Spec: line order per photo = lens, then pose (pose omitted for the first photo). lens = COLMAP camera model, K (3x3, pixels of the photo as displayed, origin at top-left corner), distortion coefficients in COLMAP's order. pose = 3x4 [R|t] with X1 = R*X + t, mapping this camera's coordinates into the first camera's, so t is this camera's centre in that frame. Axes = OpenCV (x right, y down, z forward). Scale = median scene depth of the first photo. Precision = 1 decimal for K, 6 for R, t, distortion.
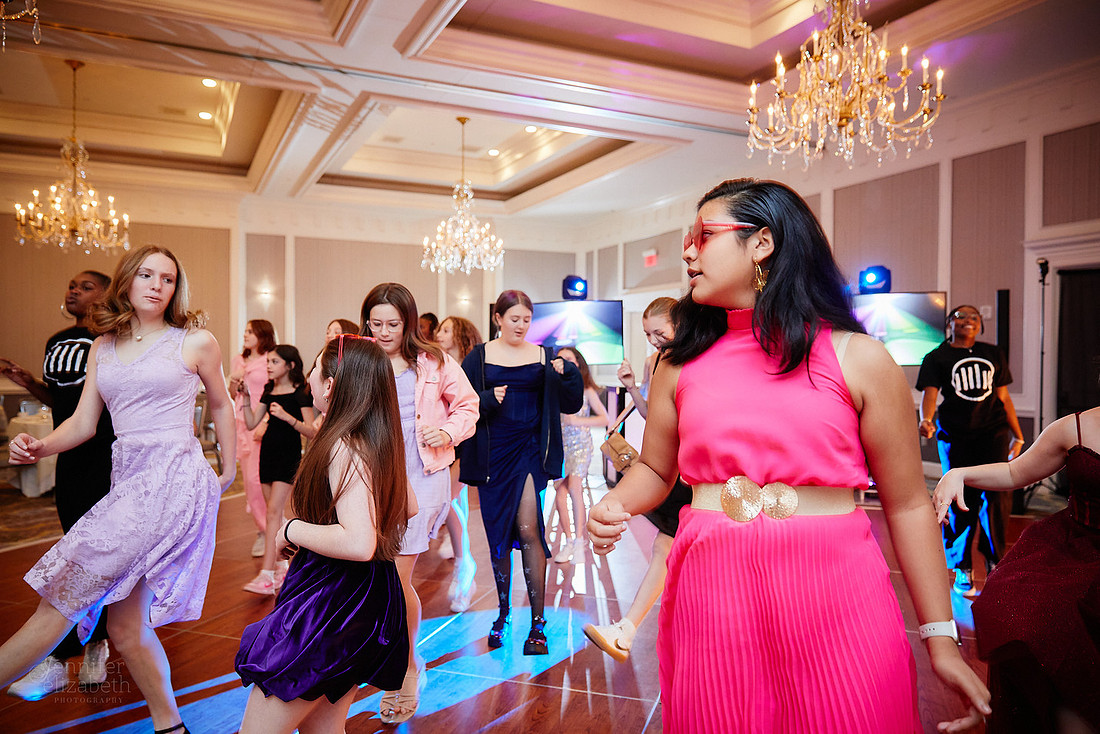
lens RADIAL K [[792.2, 0, 550.0], [0, 792.2, 367.0], [0, 0, 1]] dist [-0.007161, 0.001041]
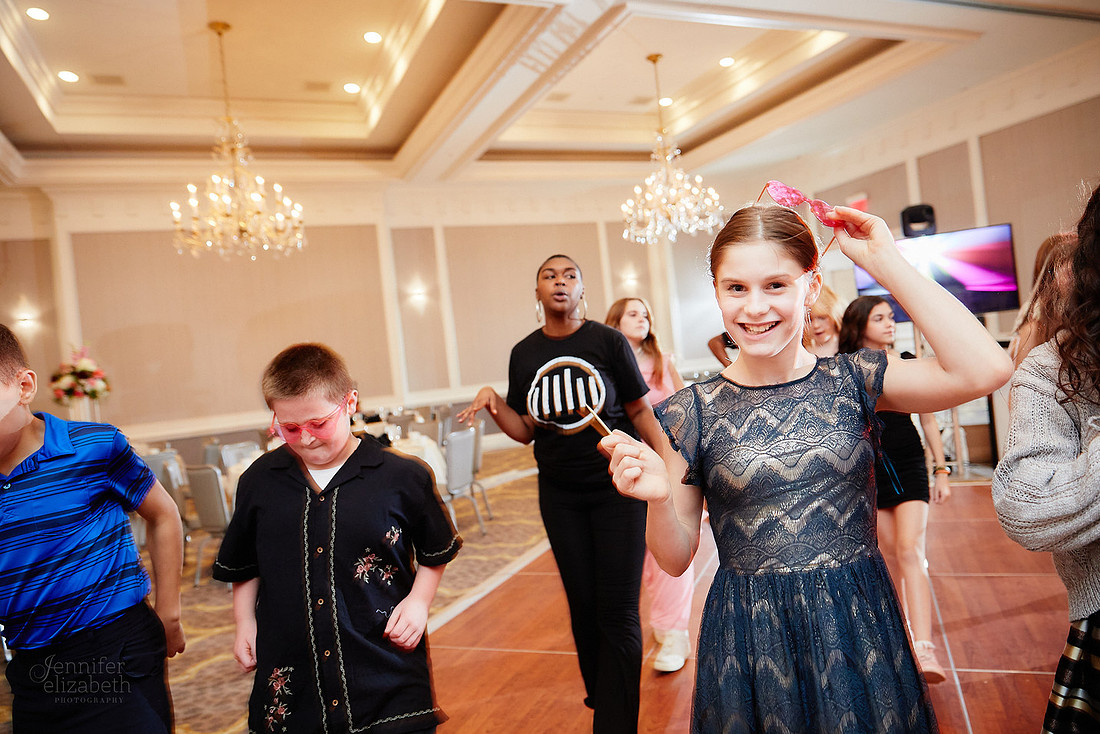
lens RADIAL K [[763.4, 0, 550.0], [0, 763.4, 367.0], [0, 0, 1]] dist [0.003992, 0.001046]
pose [[0.993656, -0.107315, -0.033646, -0.211745], [0.107517, 0.994194, 0.004234, -0.000682], [0.032997, -0.007824, 0.999425, 0.169260]]
